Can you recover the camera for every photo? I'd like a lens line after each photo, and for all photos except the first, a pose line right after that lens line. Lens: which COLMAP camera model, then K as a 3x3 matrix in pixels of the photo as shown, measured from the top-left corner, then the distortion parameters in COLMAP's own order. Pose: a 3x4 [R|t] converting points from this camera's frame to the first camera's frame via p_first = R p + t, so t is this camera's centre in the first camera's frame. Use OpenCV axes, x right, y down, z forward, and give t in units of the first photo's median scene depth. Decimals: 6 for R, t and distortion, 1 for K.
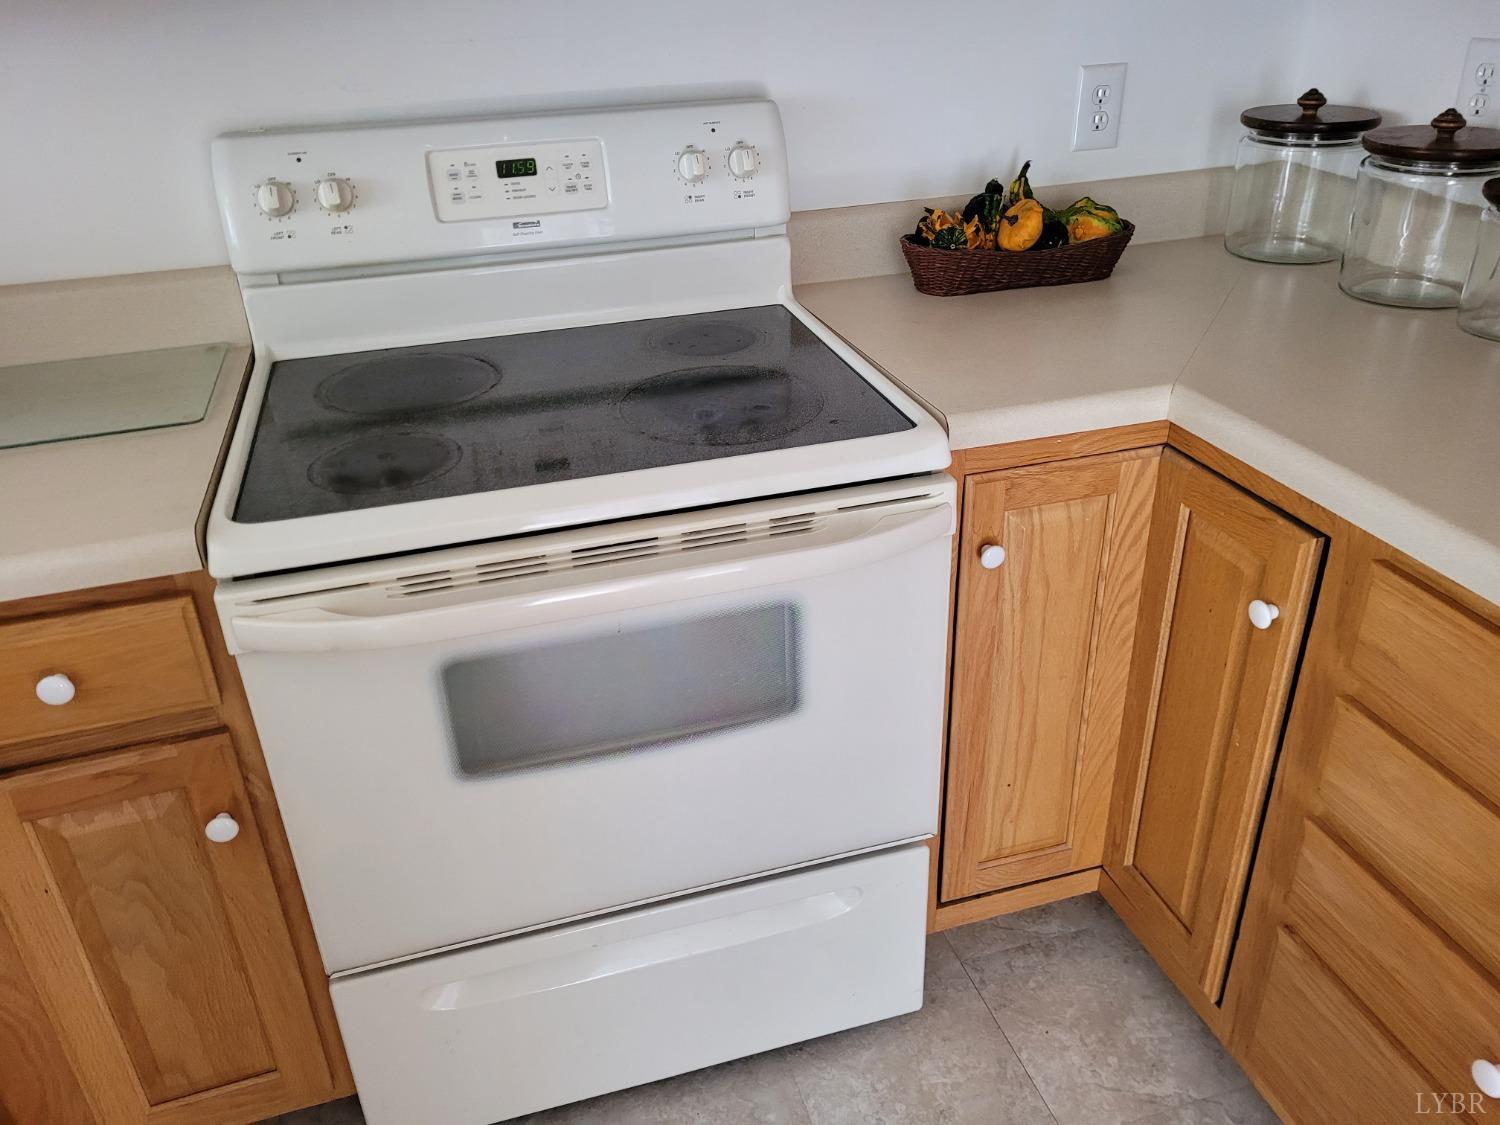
lens RADIAL K [[1130.2, 0, 753.3], [0, 1130.2, 548.2], [0, 0, 1]] dist [0.049136, -0.036235]
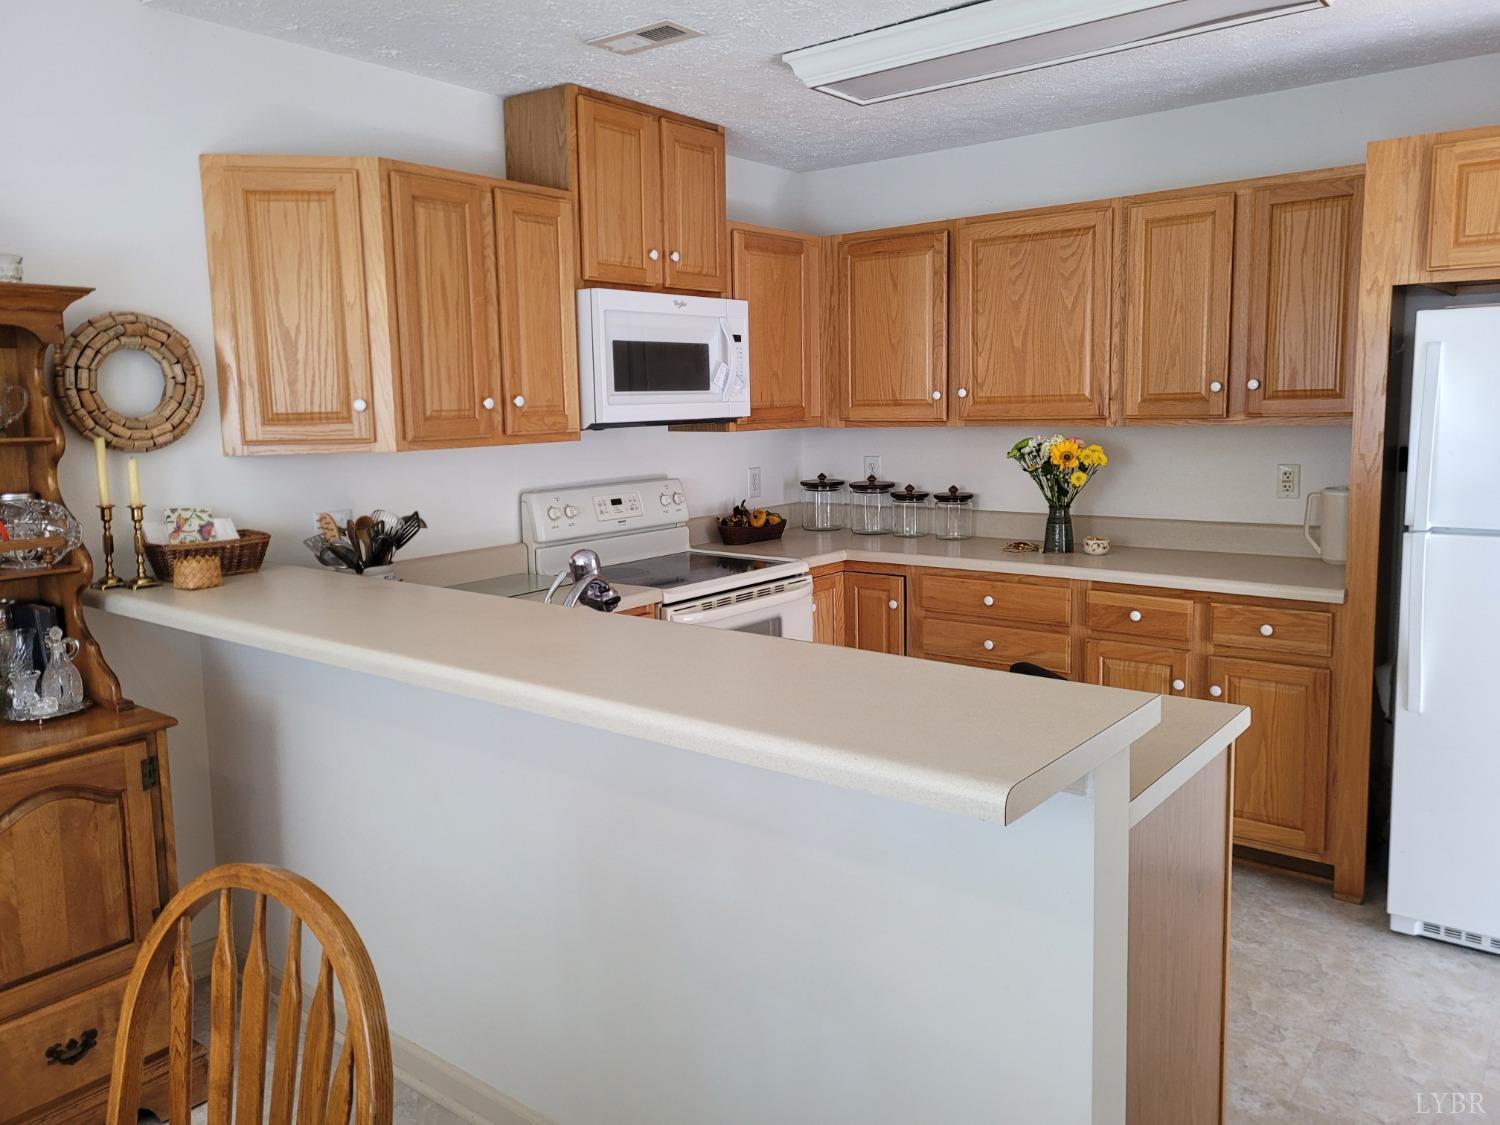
lens RADIAL K [[1130.2, 0, 749.1], [0, 1130.2, 558.7], [0, 0, 1]] dist [0.049136, -0.036235]
pose [[0.819205, -0.066865, 0.569589, -1.481473], [0.266406, 0.923887, -0.274700, 0.606738], [-0.507869, 0.376777, 0.774667, -1.176895]]
